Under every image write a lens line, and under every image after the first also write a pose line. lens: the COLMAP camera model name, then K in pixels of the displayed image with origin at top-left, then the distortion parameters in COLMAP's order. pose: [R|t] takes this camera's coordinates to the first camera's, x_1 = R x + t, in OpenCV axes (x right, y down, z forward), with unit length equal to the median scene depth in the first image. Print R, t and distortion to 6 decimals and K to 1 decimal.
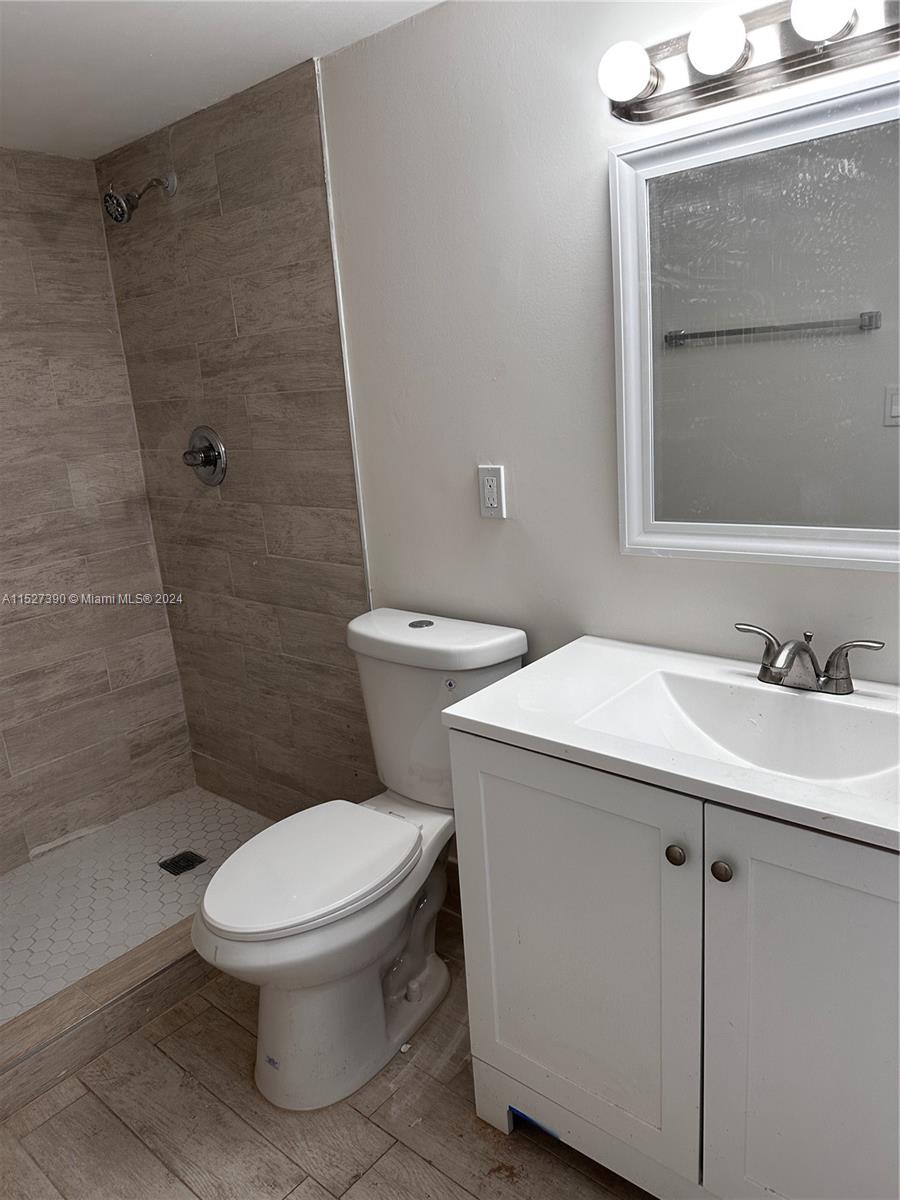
lens RADIAL K [[828.1, 0, 450.0], [0, 828.1, 600.0], [0, 0, 1]] dist [0.188559, -0.001916]
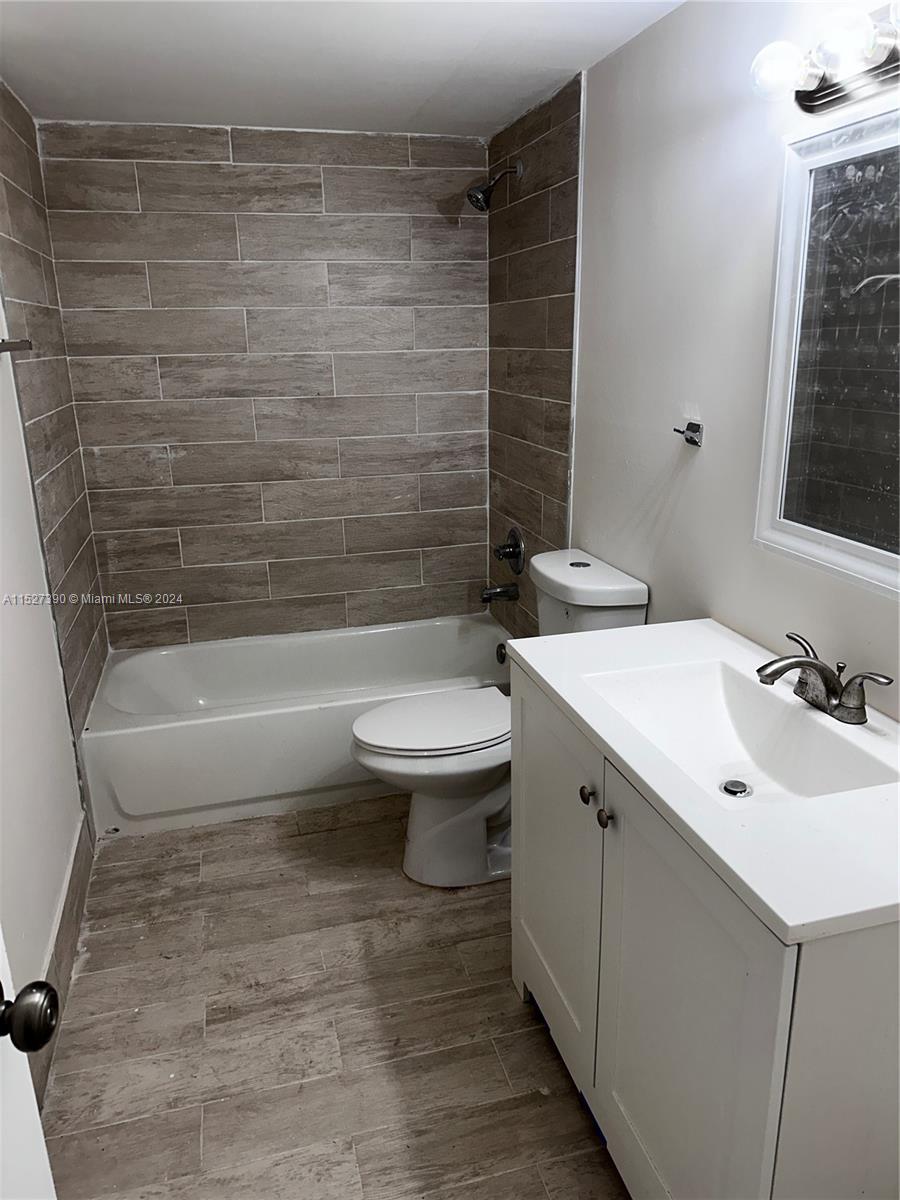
lens RADIAL K [[828.1, 0, 450.0], [0, 828.1, 600.0], [0, 0, 1]] dist [0.188559, -0.001916]
pose [[0.811957, 0.219224, -0.540987, 0.546461], [-0.178100, 0.975645, 0.128052, -0.066425], [0.555883, -0.007623, 0.831225, -0.065125]]
